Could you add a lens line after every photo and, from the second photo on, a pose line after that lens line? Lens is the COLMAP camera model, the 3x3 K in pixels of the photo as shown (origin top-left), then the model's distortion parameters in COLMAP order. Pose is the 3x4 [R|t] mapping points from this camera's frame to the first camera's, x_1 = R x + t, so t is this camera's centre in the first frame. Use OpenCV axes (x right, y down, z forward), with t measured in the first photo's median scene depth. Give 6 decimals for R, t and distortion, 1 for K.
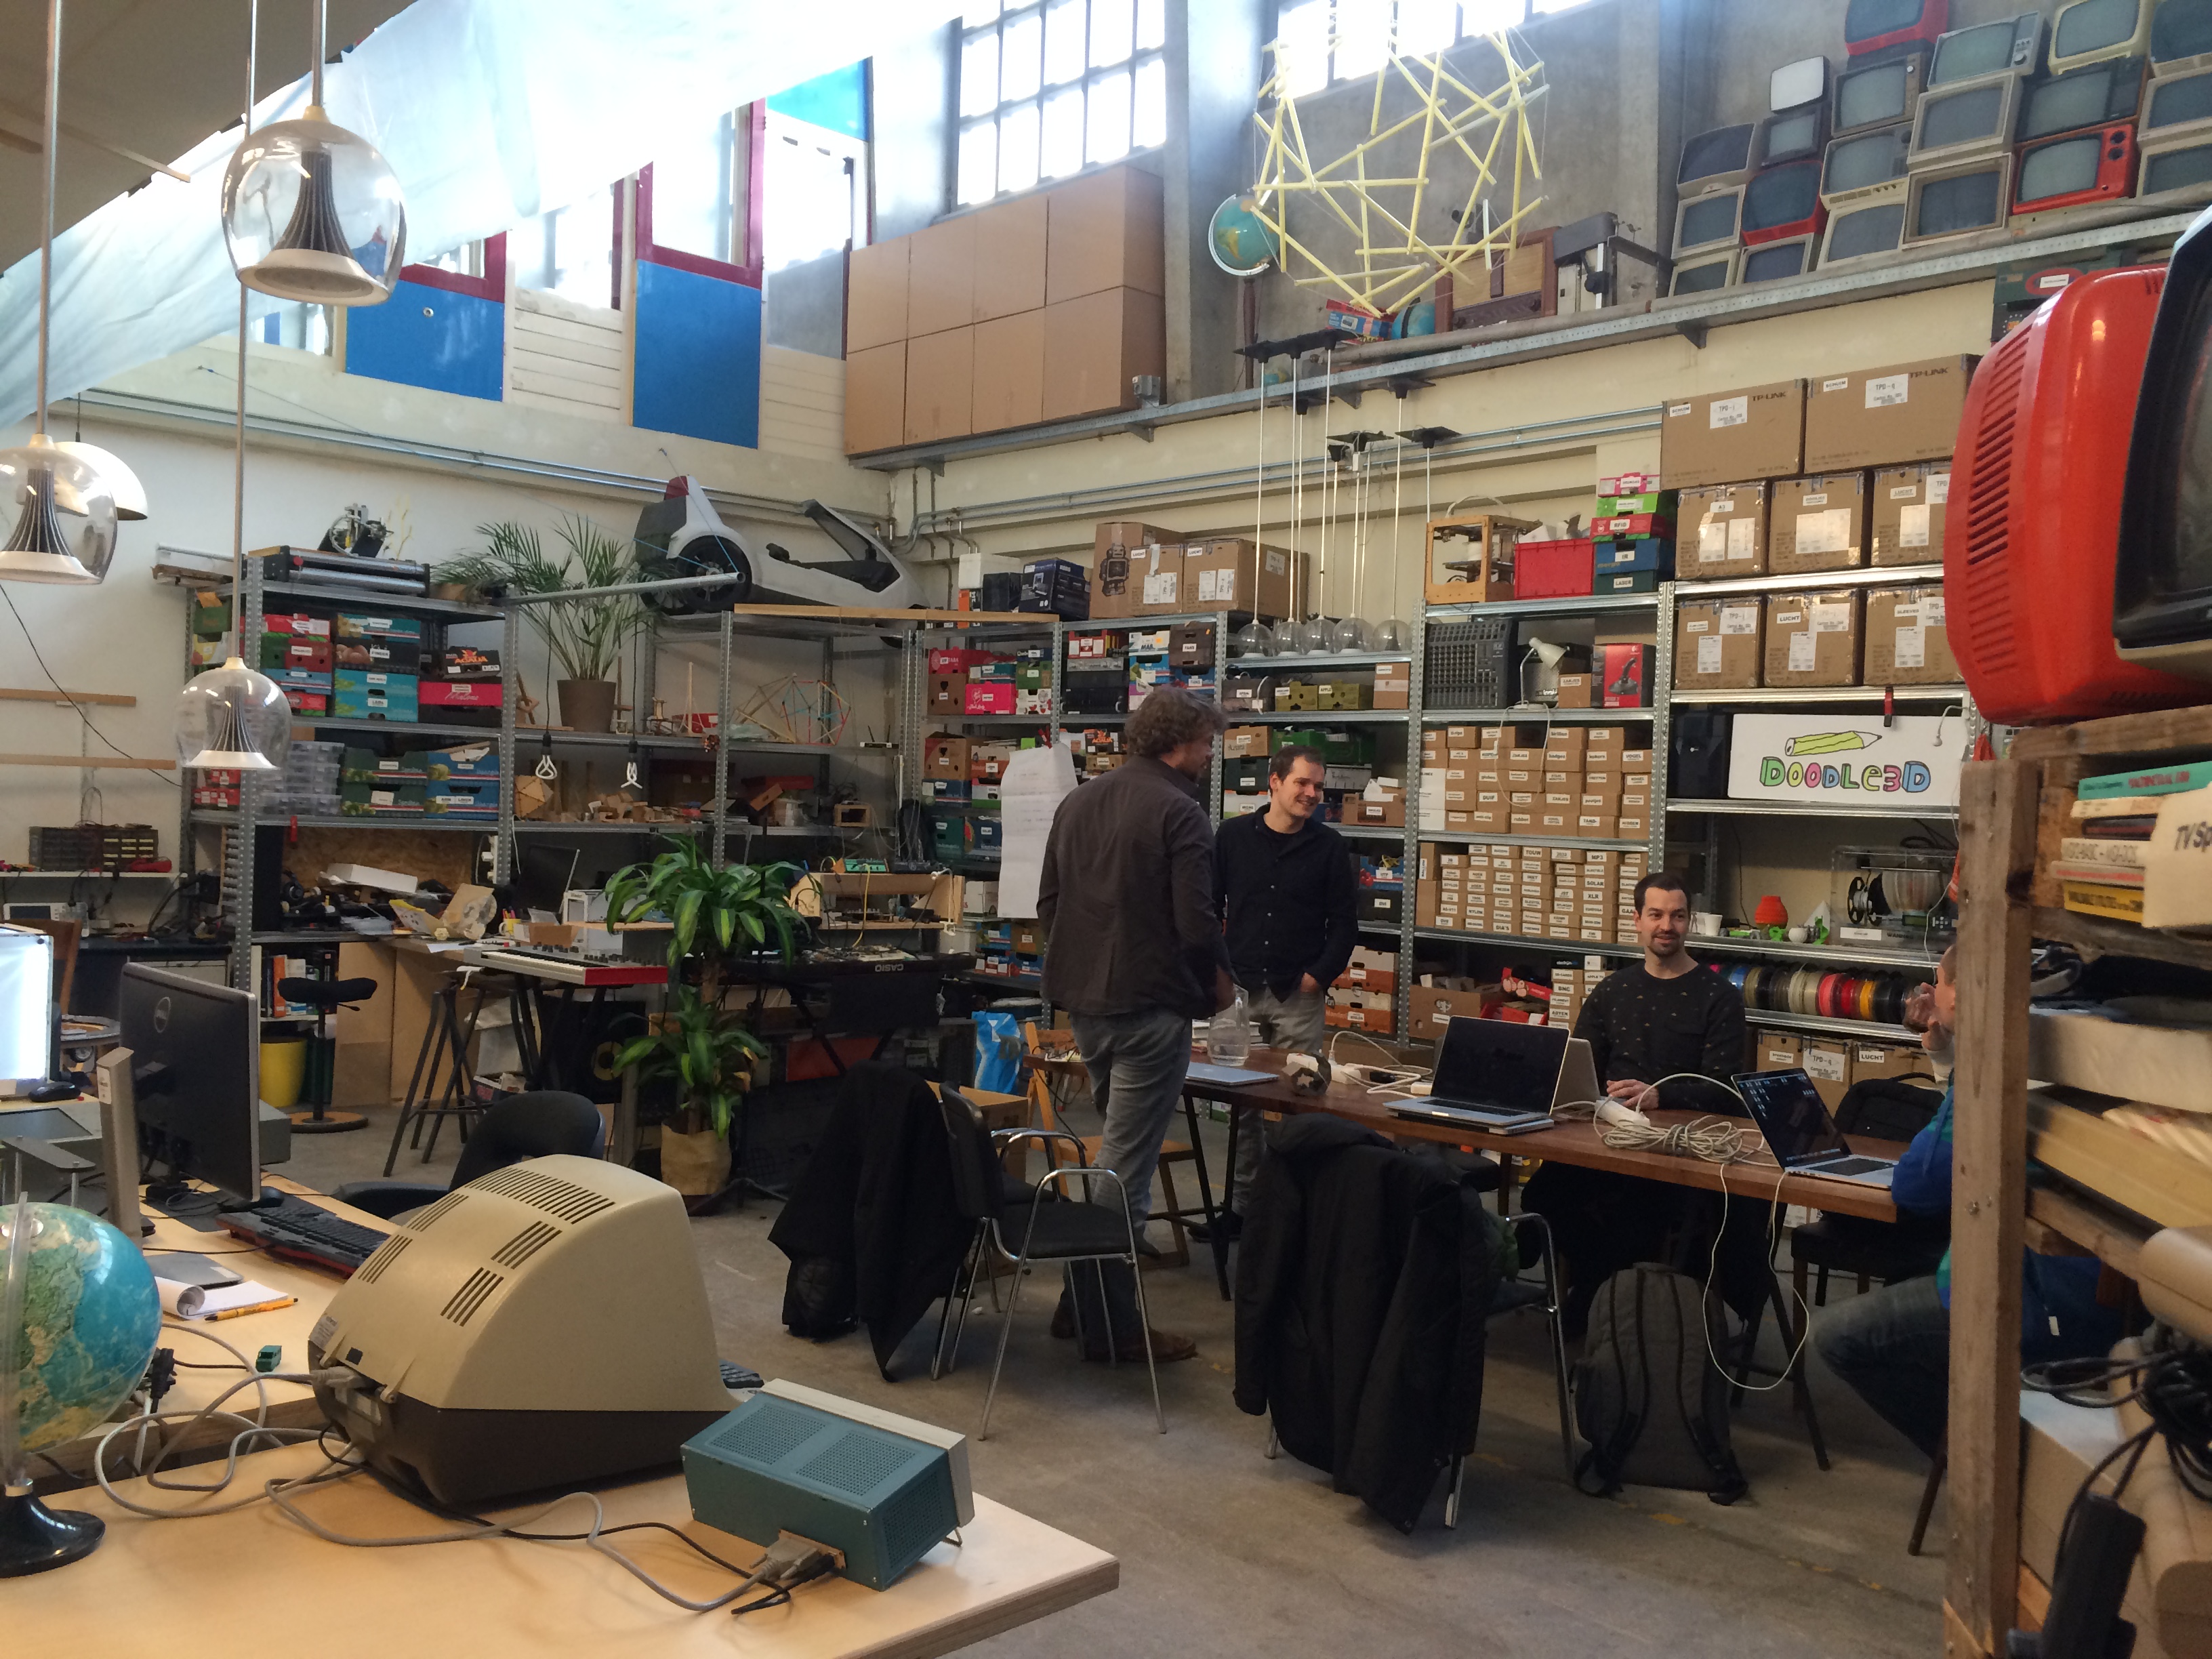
lens RADIAL K [[1898.5, 0, 1106.0], [0, 1898.5, 829.5], [0, 0, 1]] dist [0.097976, -0.138368]
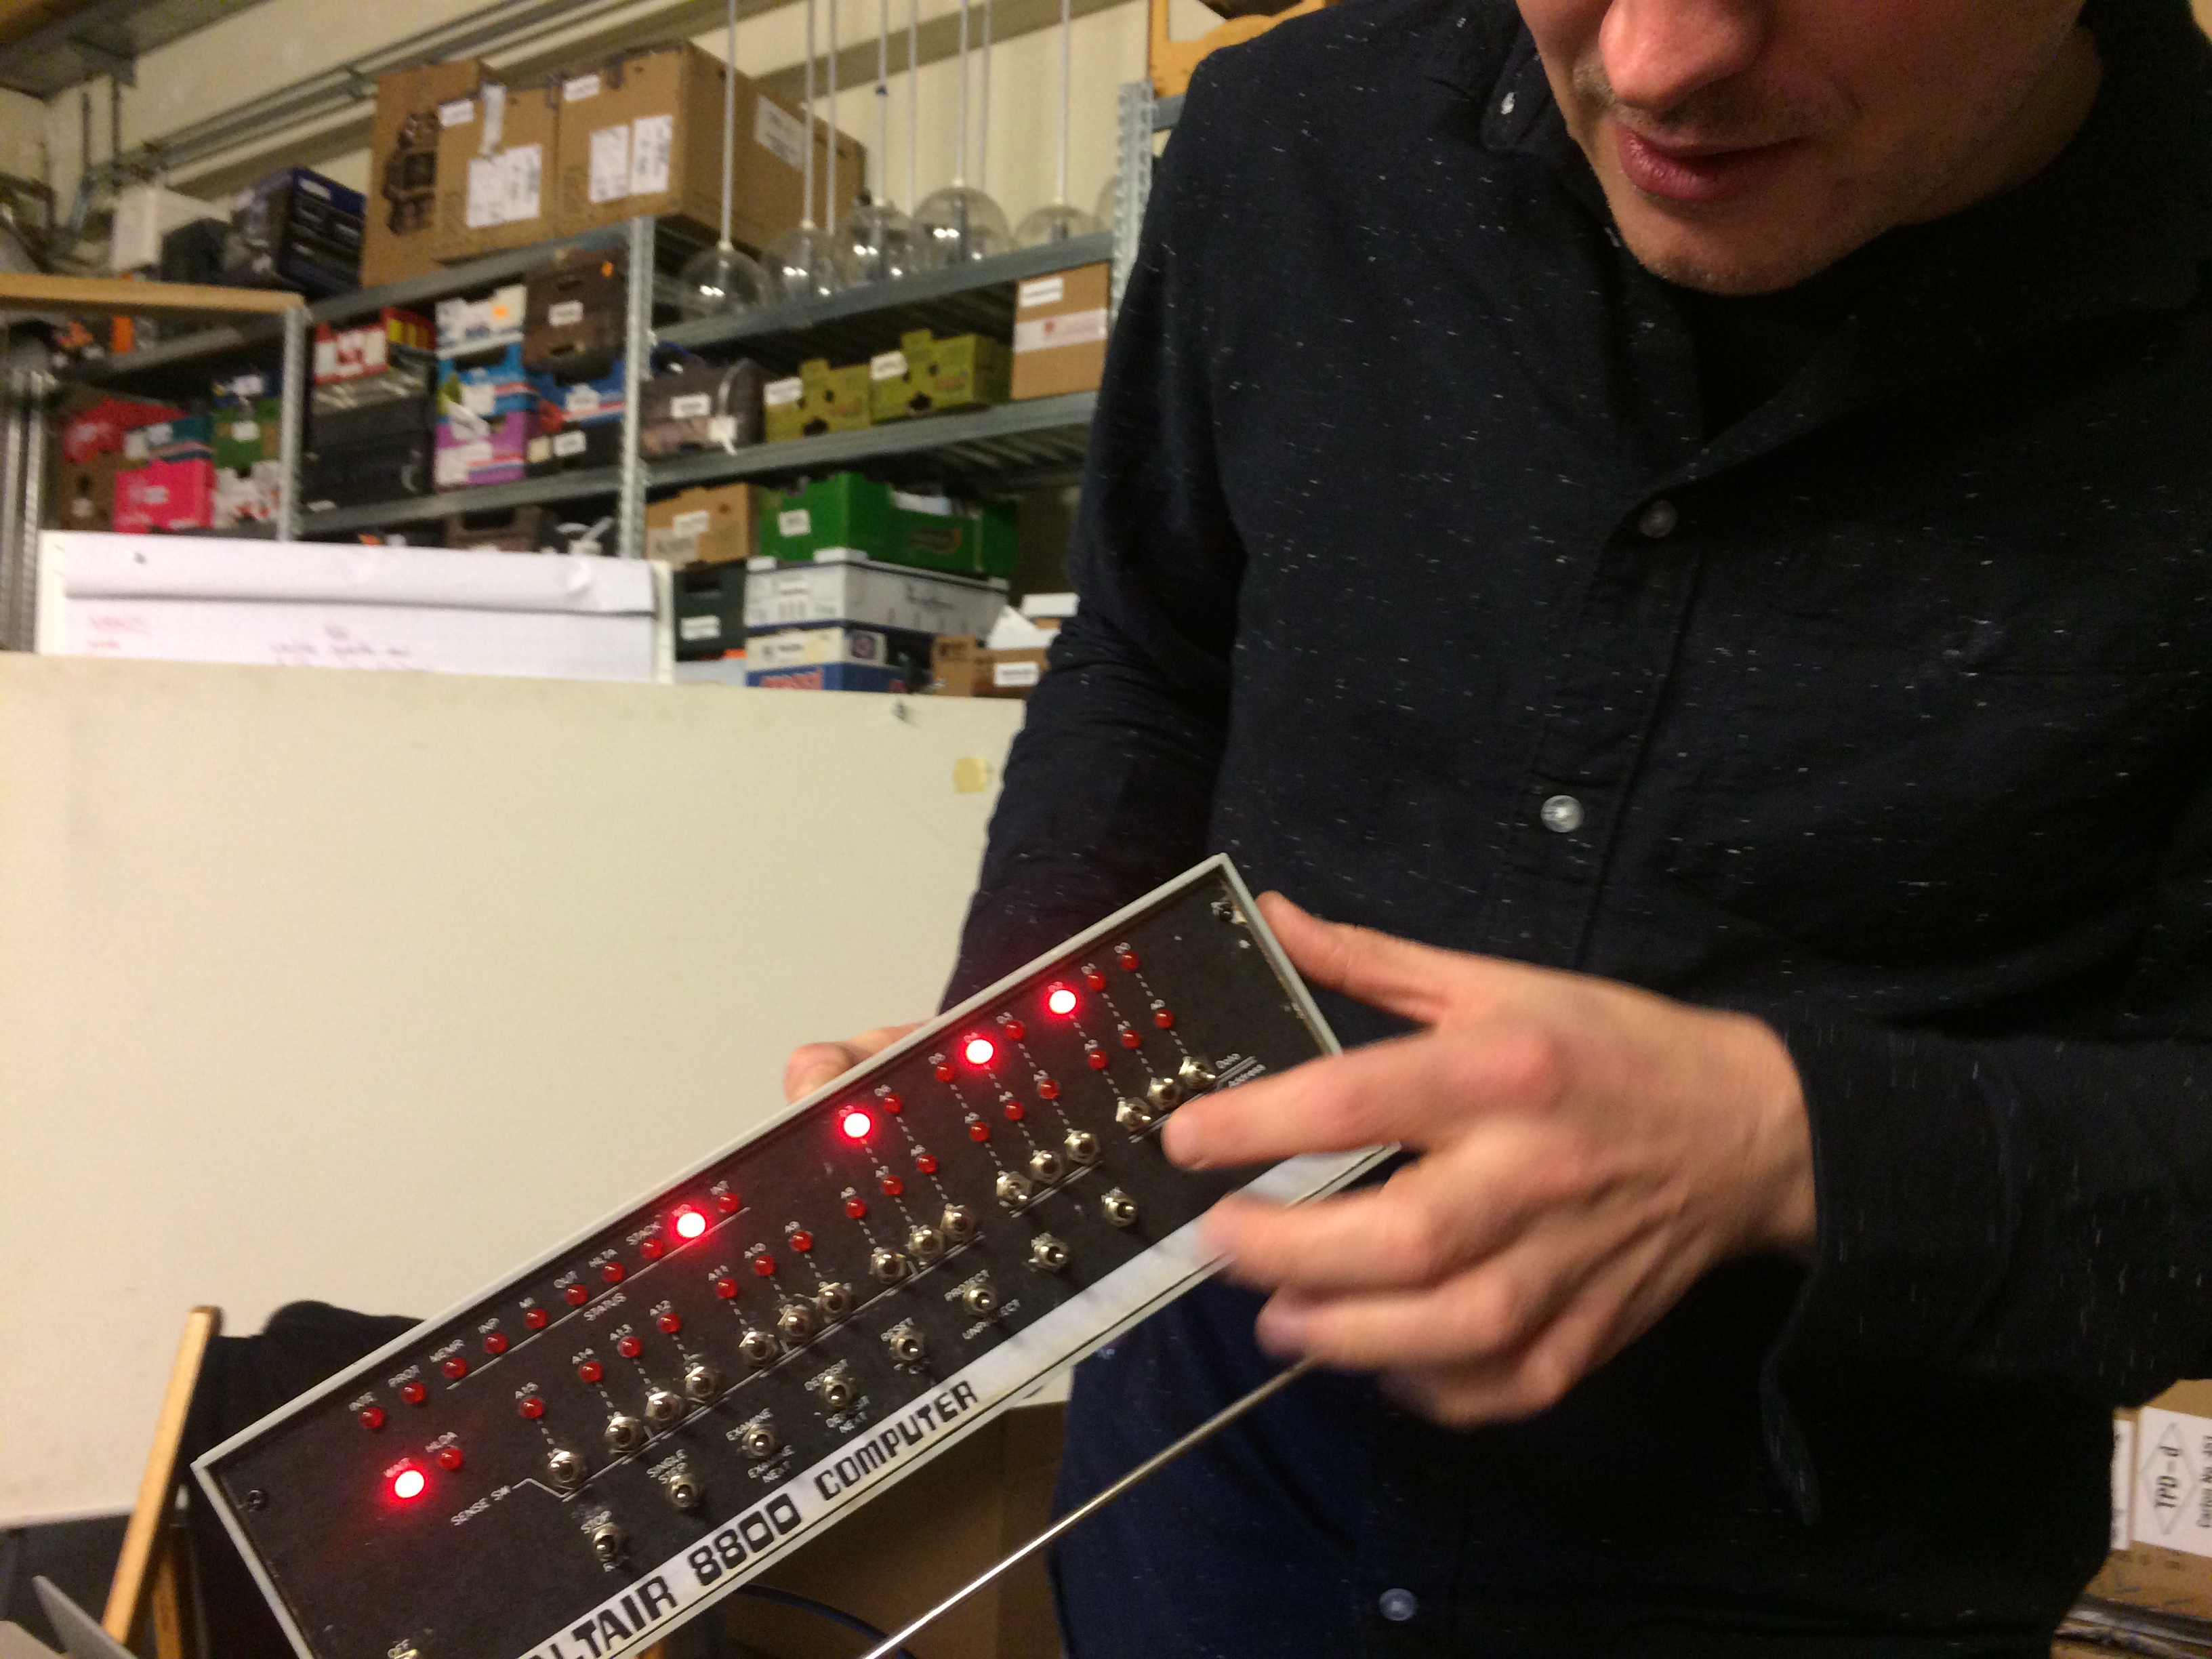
lens RADIAL K [[1898.5, 0, 1106.0], [0, 1898.5, 829.5], [0, 0, 1]] dist [0.097976, -0.138368]
pose [[0.981560, 0.004909, 0.191090, 0.084731], [0.004030, 0.998917, -0.046359, 0.037257], [-0.191110, 0.046274, 0.980477, 0.614411]]
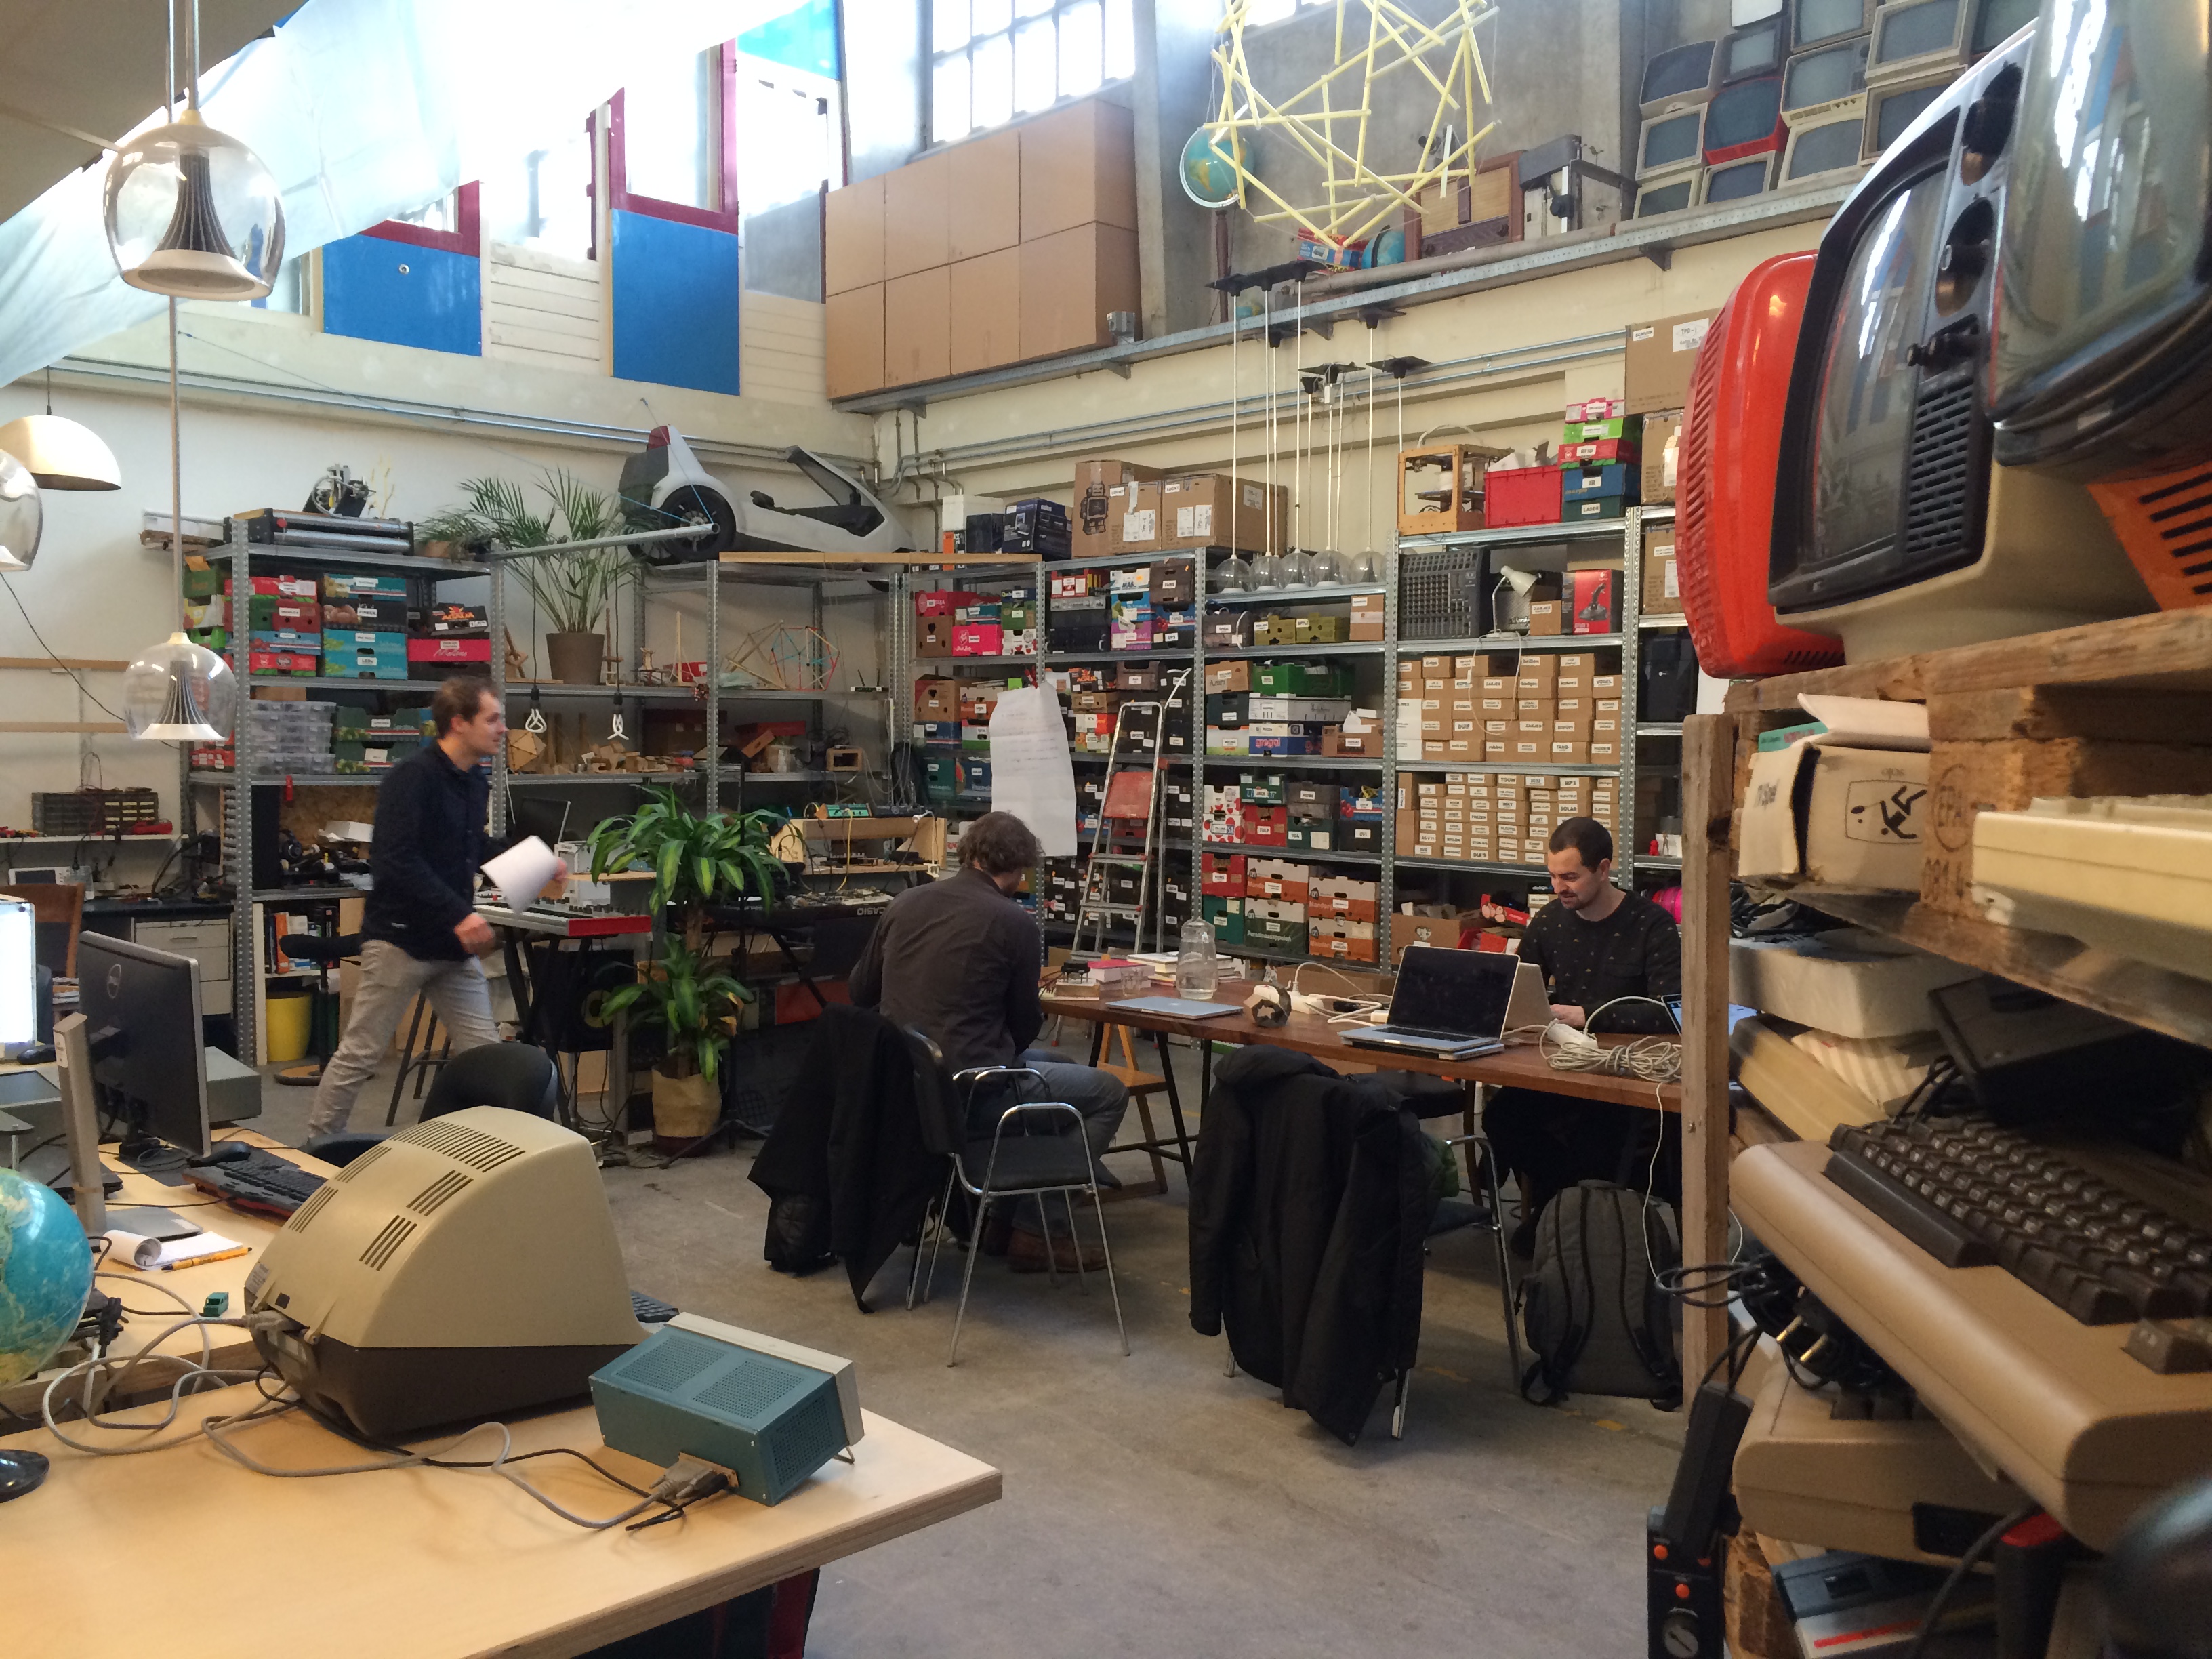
lens RADIAL K [[1898.5, 0, 1106.0], [0, 1898.5, 829.5], [0, 0, 1]] dist [0.097976, -0.138368]
pose [[0.999572, -0.026633, -0.012118, 0.020402], [0.027046, 0.999012, 0.035263, -0.002684], [0.011167, -0.035575, 0.999305, -0.011276]]
